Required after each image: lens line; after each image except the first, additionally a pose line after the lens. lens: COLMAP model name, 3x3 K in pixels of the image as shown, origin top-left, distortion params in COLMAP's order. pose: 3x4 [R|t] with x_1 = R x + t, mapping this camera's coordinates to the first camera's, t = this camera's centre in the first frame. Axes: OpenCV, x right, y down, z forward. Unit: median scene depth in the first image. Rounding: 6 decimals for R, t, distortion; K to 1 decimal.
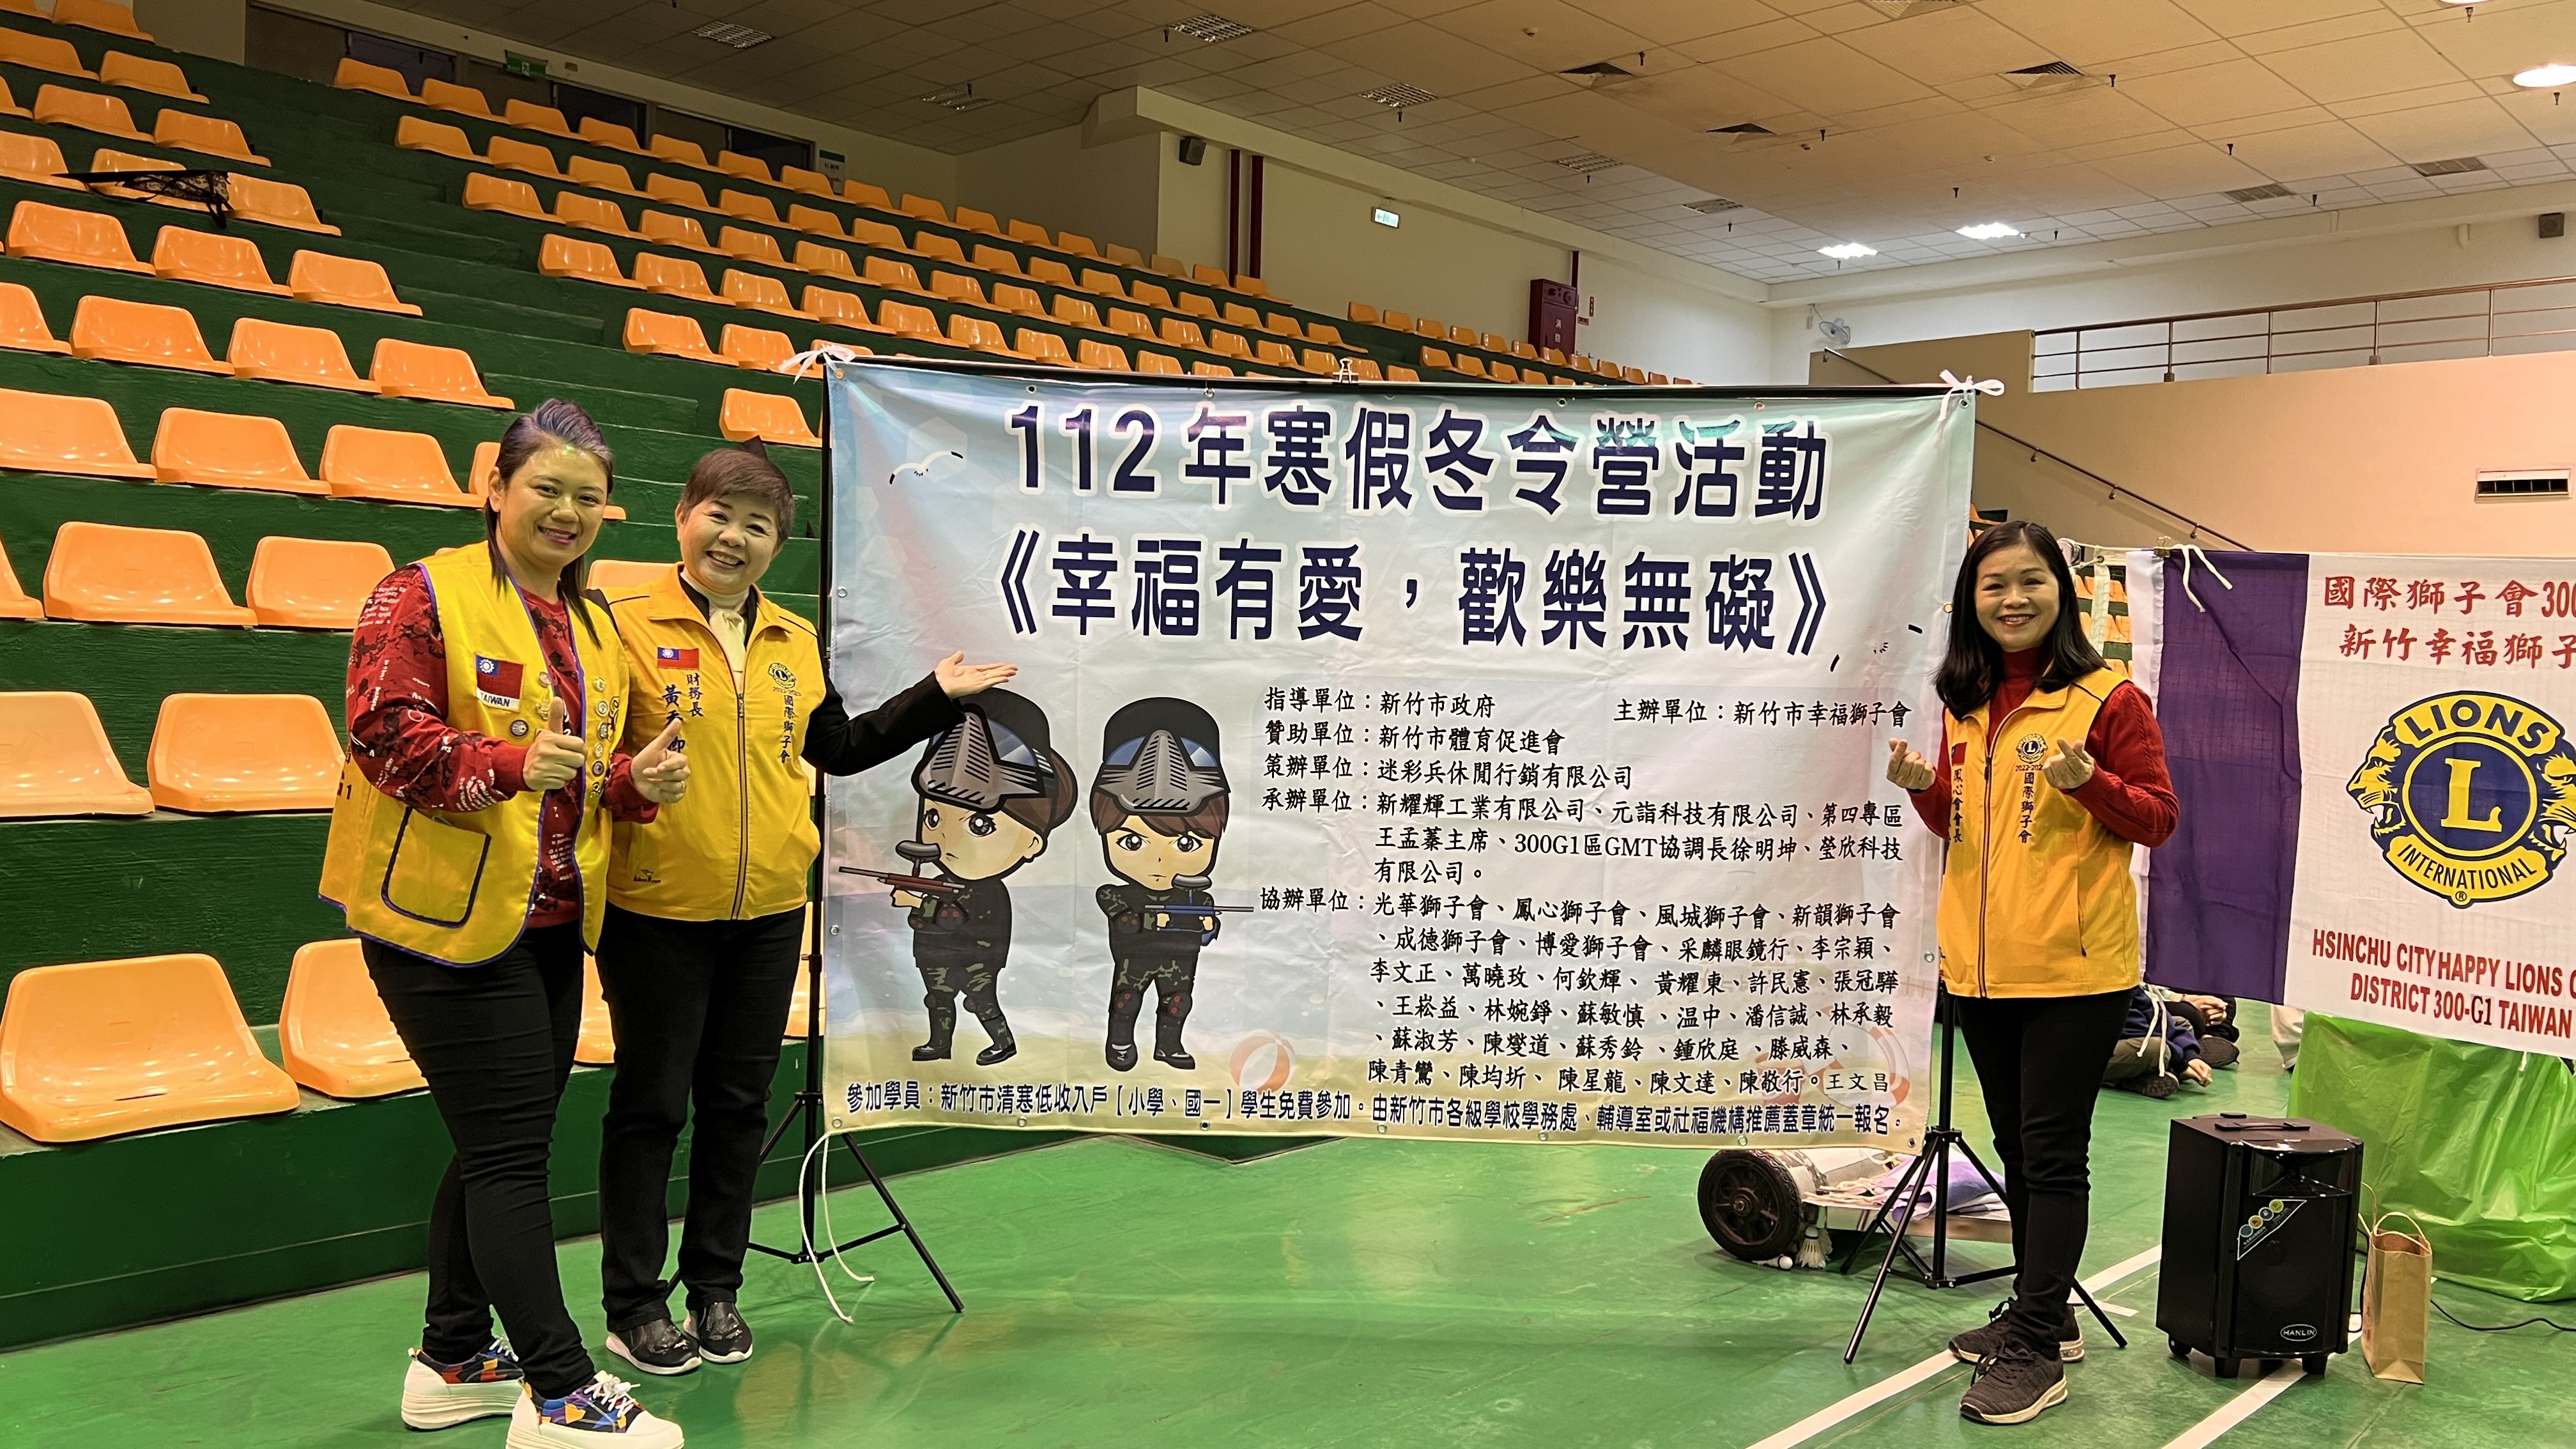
lens RADIAL K [[1943.3, 0, 1312.5], [0, 1943.3, 778.2], [0, 0, 1]] dist [0.034314, -0.031384]
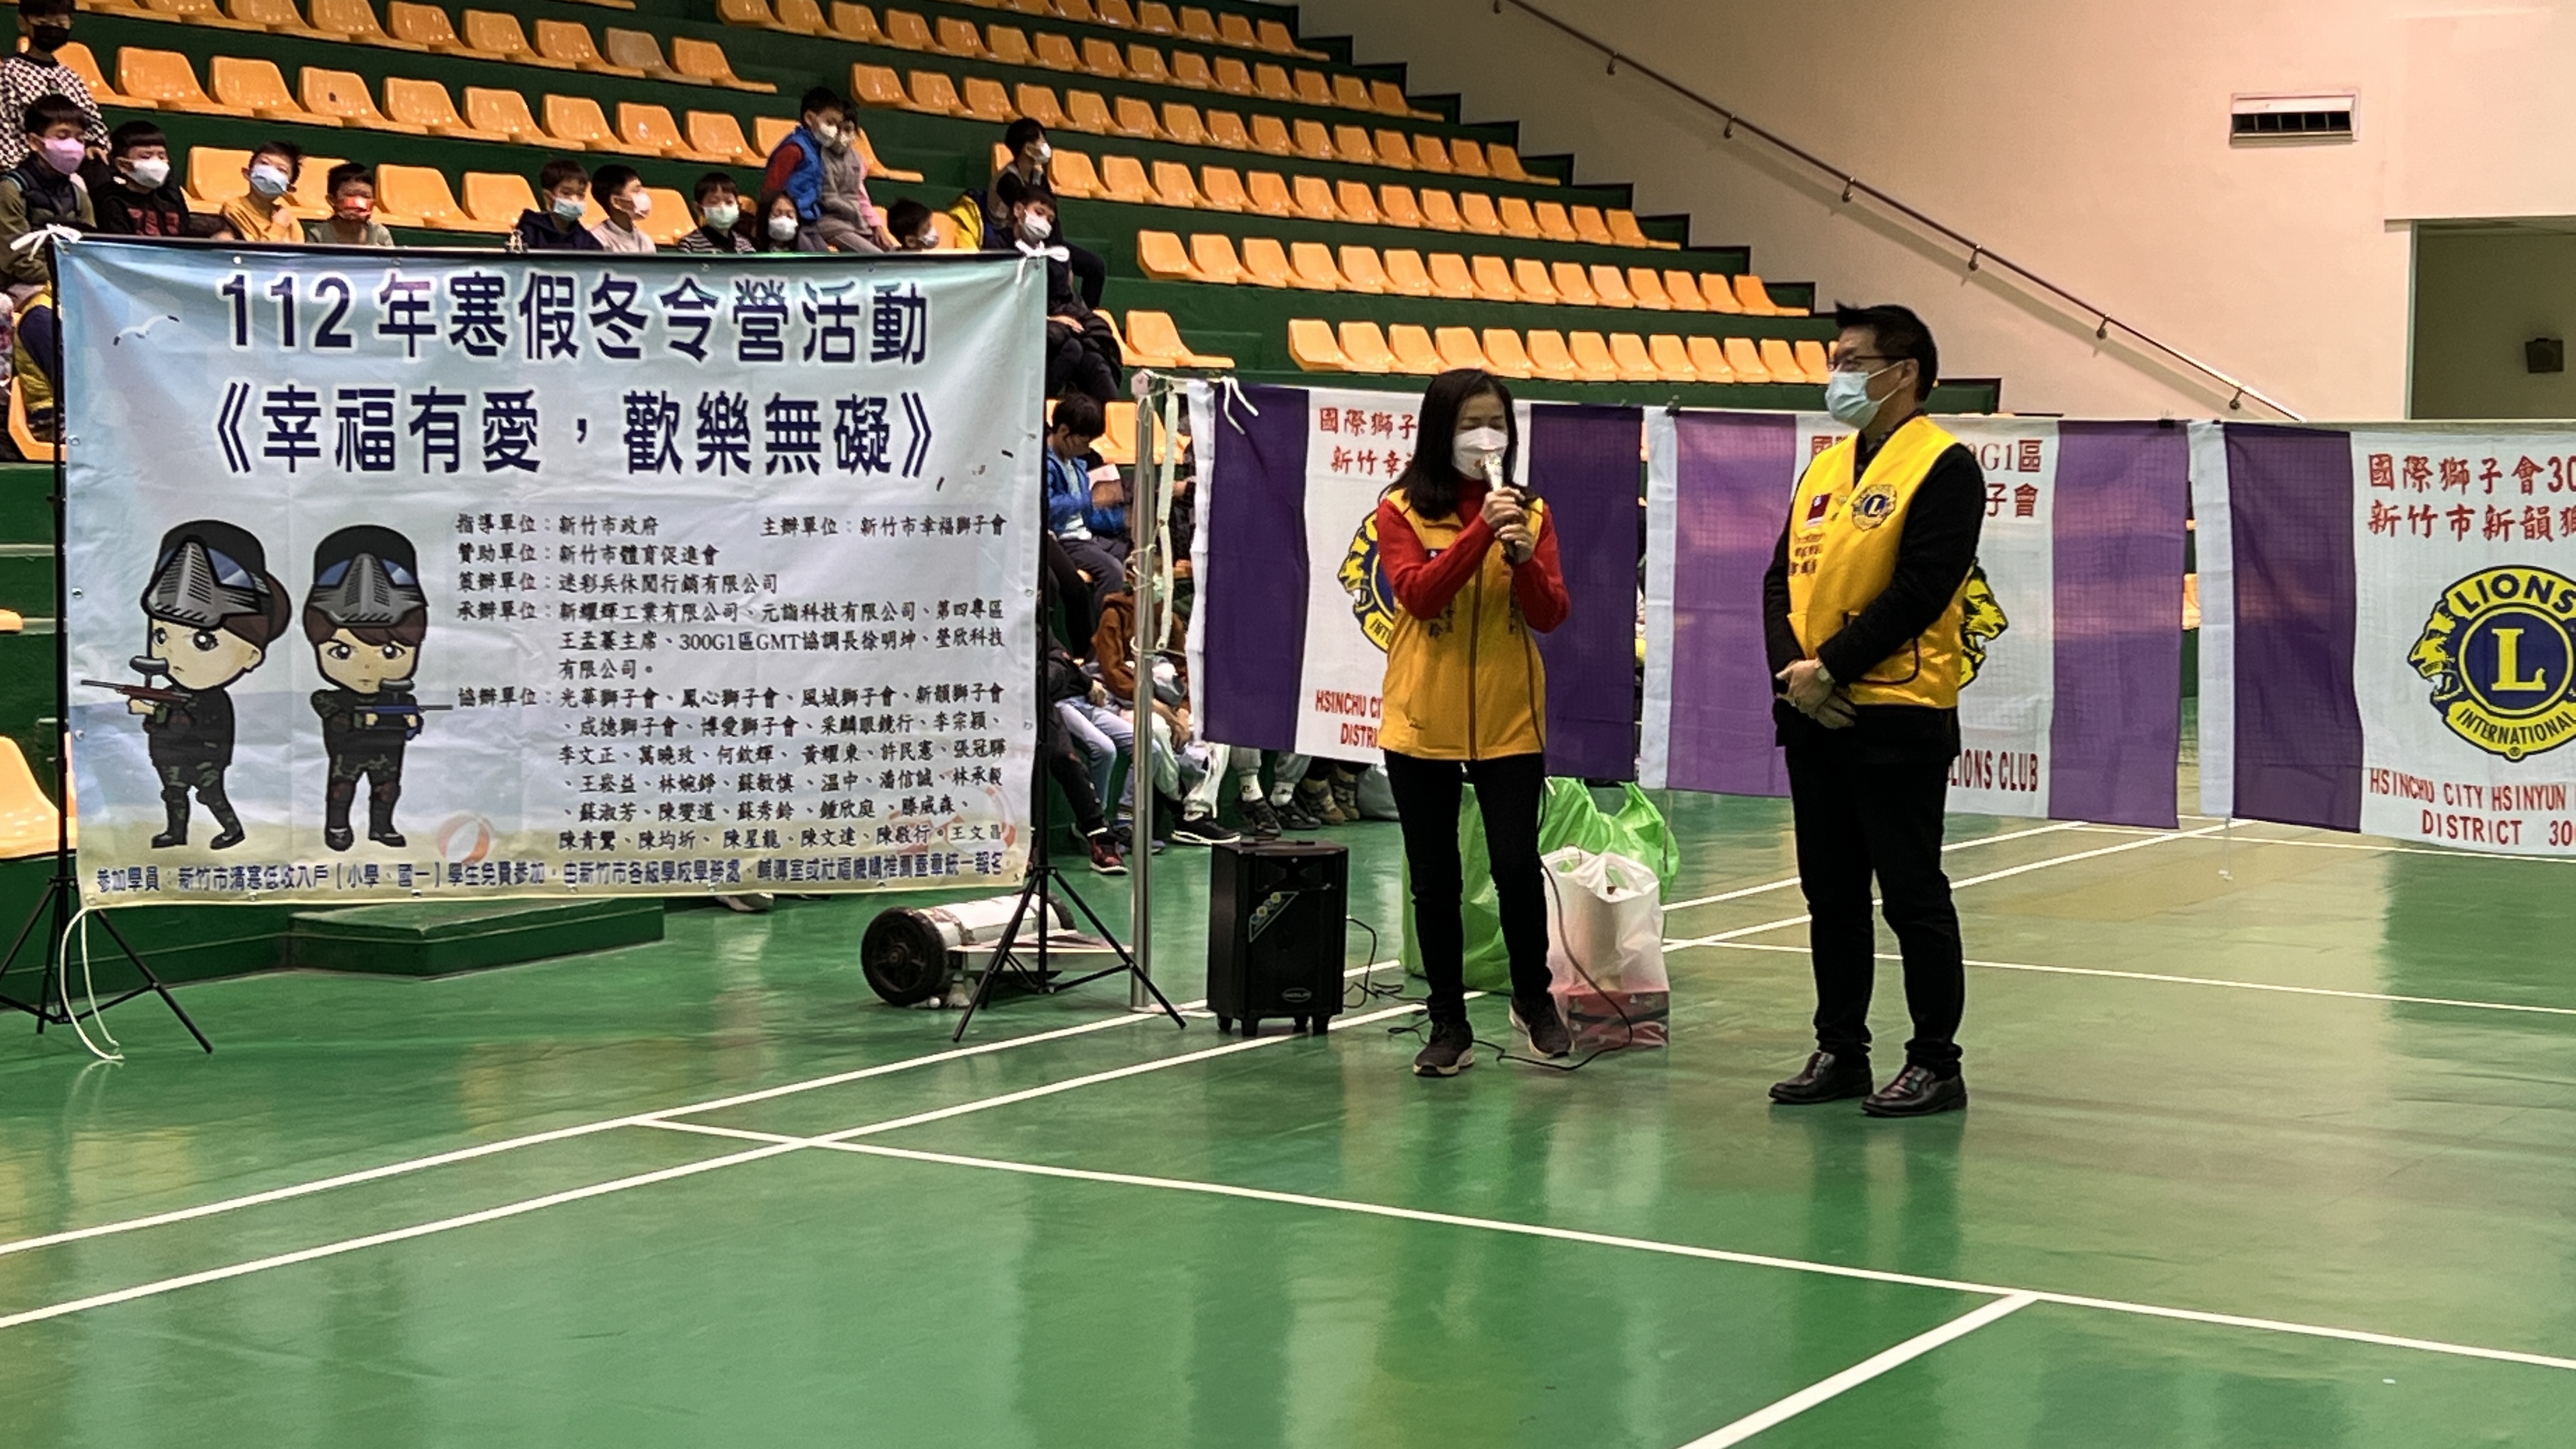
lens RADIAL K [[4193.6, 0, 1309.0], [0, 4193.6, 755.7], [0, 0, 1]] dist [0.108712, 0.000000]
pose [[0.976079, -0.037559, 0.214146, -0.071332], [0.031327, 0.998983, 0.032423, 0.031570], [-0.215146, -0.024939, 0.976264, -1.563851]]
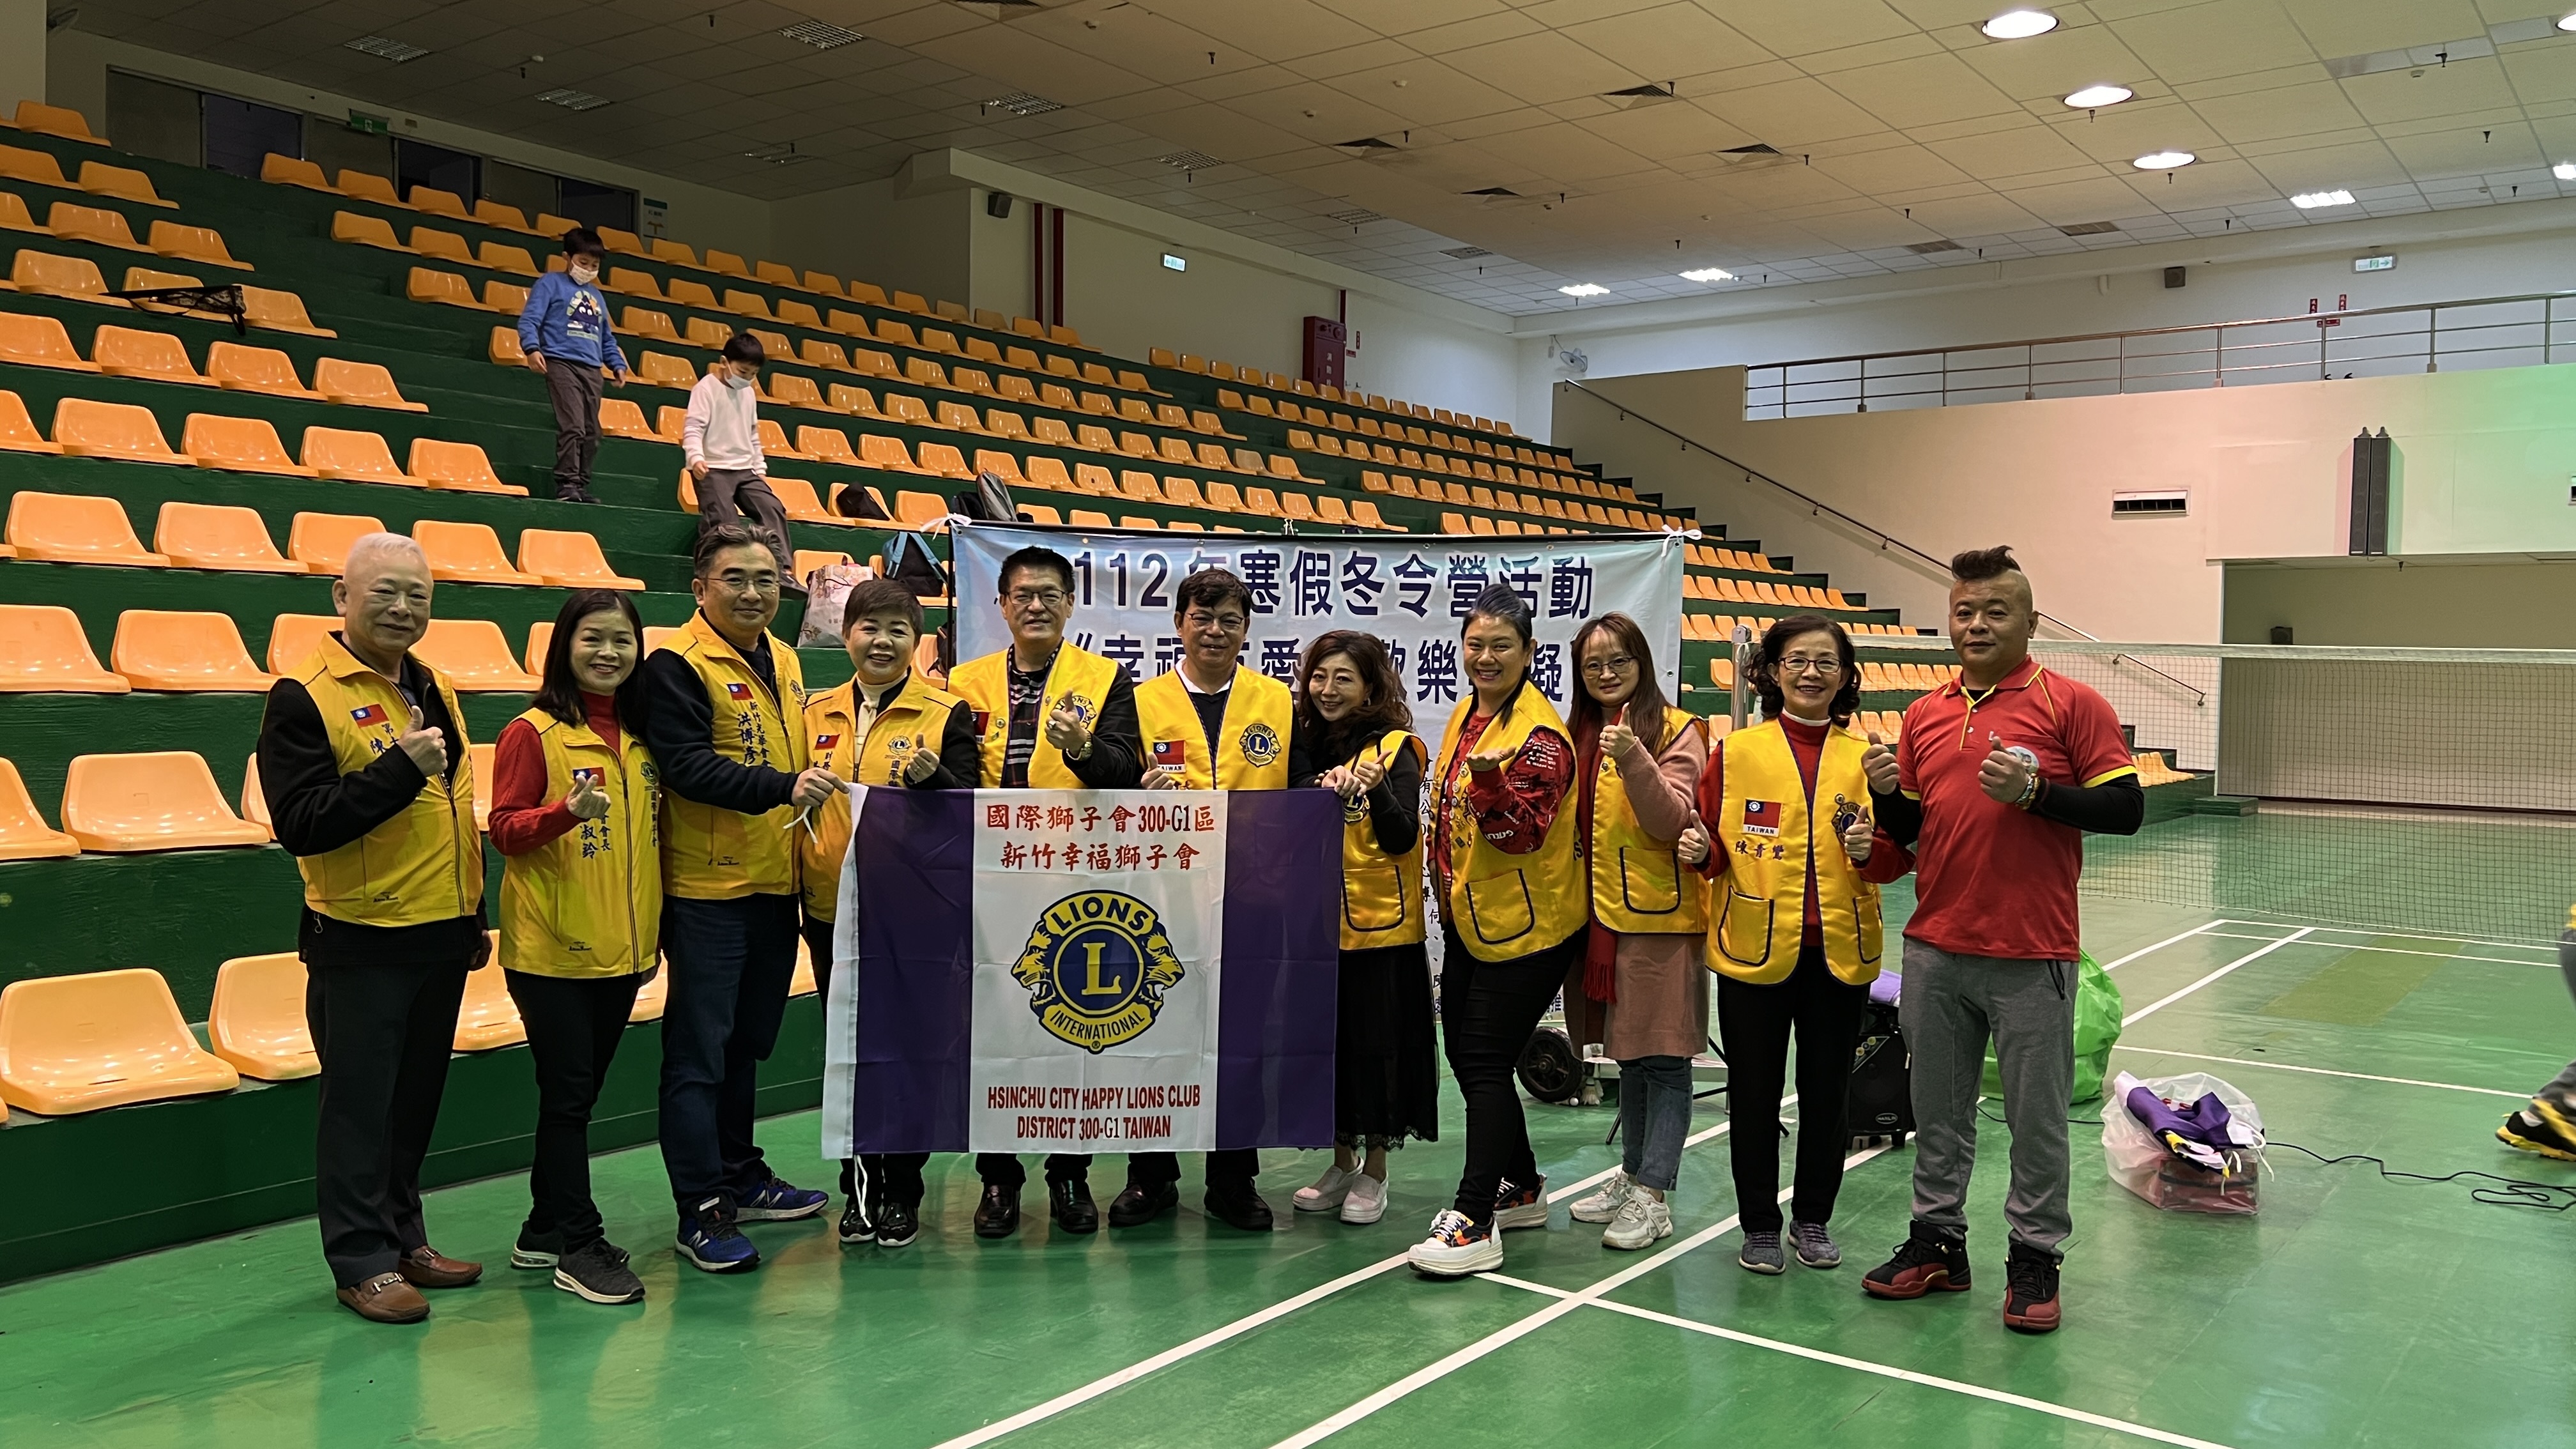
lens RADIAL K [[1943.3, 0, 1287.3], [0, 1943.3, 811.6], [0, 0, 1]] dist [0.034314, -0.031384]
pose [[0.993236, -0.024793, 0.113435, -0.163542], [0.022328, 0.999487, 0.022958, -0.018010], [-0.113946, -0.020270, 0.993280, -0.535047]]
